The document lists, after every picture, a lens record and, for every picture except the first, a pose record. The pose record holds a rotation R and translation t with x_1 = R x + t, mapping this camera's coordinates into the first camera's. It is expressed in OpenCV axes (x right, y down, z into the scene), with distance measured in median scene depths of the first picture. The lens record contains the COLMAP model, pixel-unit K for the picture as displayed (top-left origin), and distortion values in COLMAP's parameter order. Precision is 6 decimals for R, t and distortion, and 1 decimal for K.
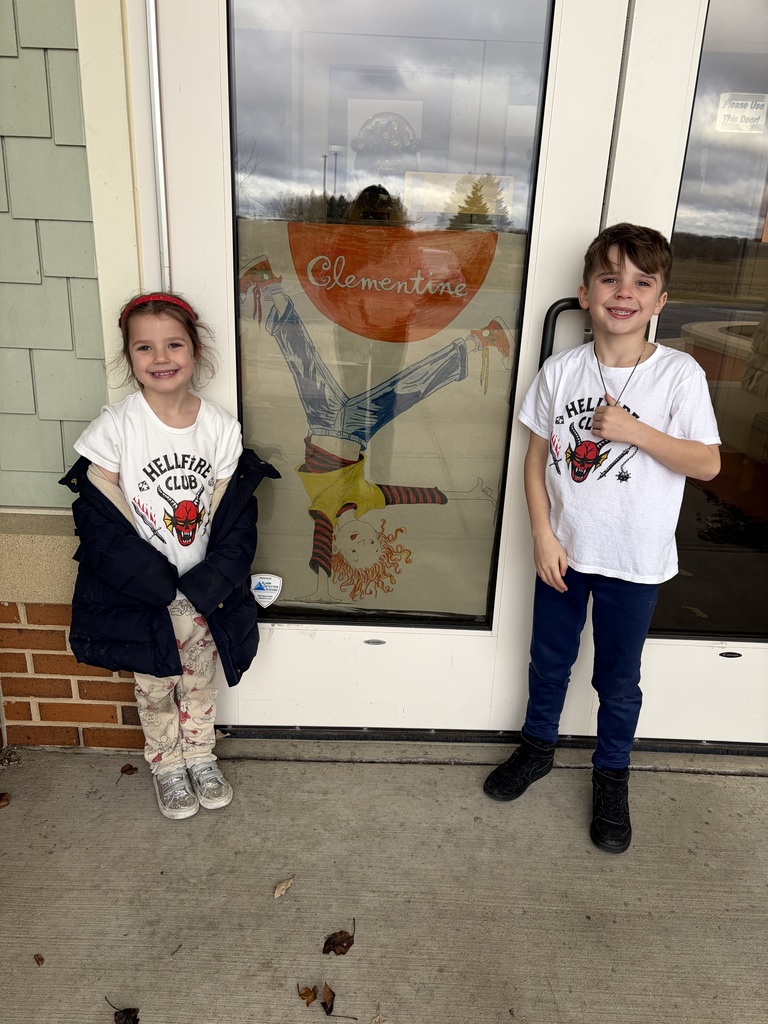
lens RADIAL K [[772.1, 0, 383.4], [0, 772.1, 518.3], [0, 0, 1]] dist [0.031953, -0.030645]
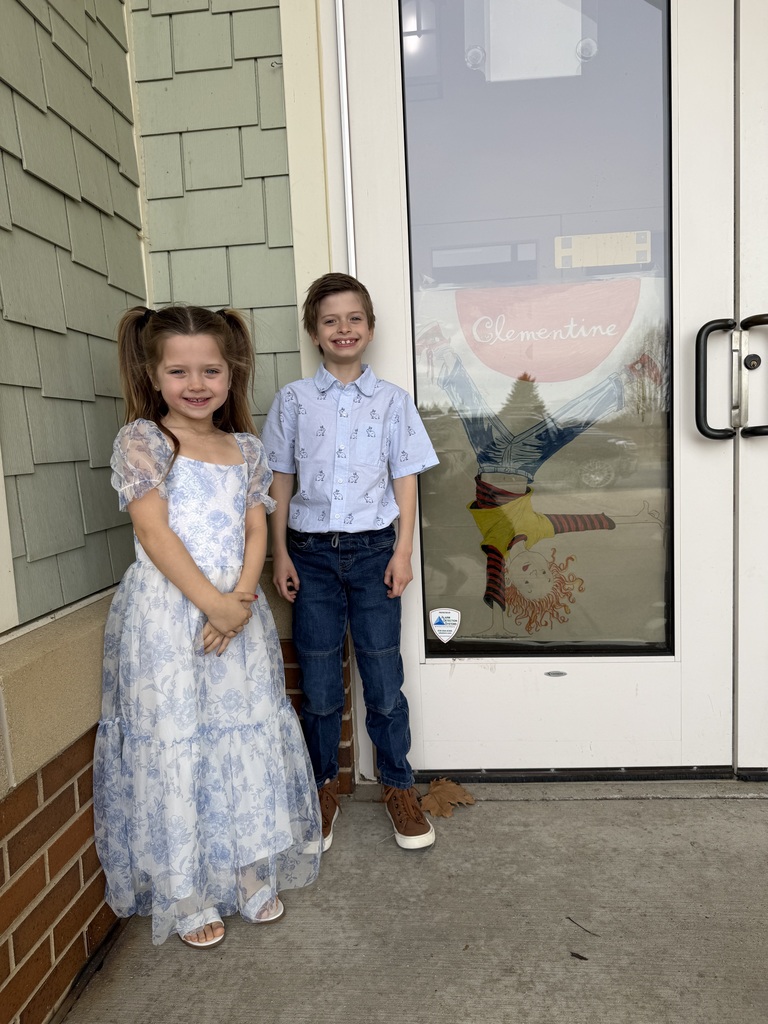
lens RADIAL K [[726.8, 0, 379.2], [0, 726.8, 515.7], [0, 0, 1]] dist [0.051525, -0.067563]
pose [[0.991745, -0.076416, -0.102967, -0.137627], [0.049356, 0.968645, -0.243499, 0.198148], [0.118345, 0.236407, 0.964420, -0.005352]]
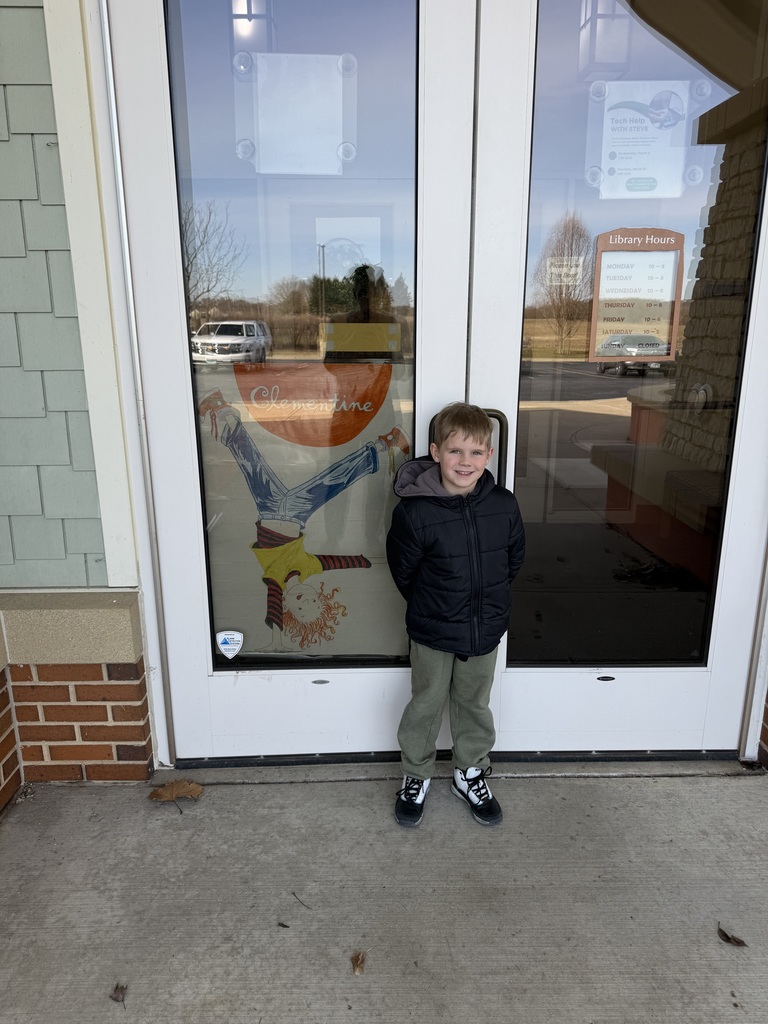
lens RADIAL K [[731.0, 0, 391.3], [0, 731.0, 516.2], [0, 0, 1]] dist [0.020791, -0.032335]
pose [[0.998838, -0.046078, 0.014104, 0.107094], [0.046987, 0.996233, -0.072881, -0.016362], [-0.010693, 0.073459, 0.997241, -0.208799]]
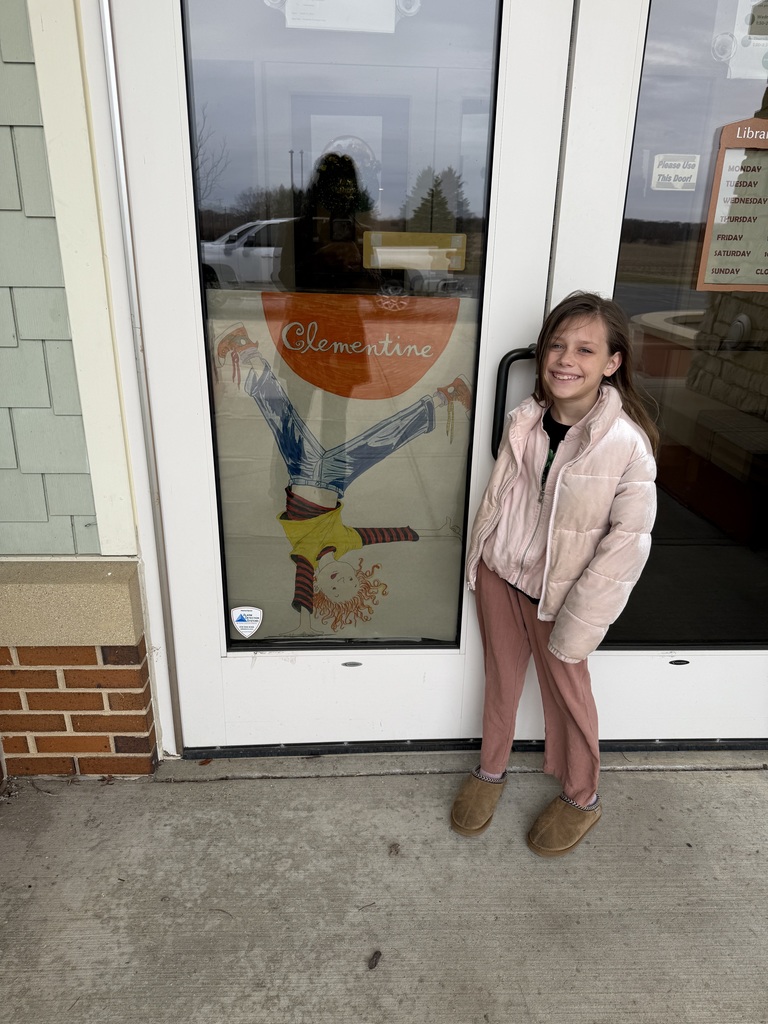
lens RADIAL K [[731.0, 0, 388.9], [0, 731.0, 513.0], [0, 0, 1]] dist [0.020791, -0.032335]
pose [[0.998677, -0.035137, 0.037534, 0.010560], [0.034098, 0.999027, 0.027985, -0.082726], [-0.038481, -0.026668, 0.998903, -0.005586]]
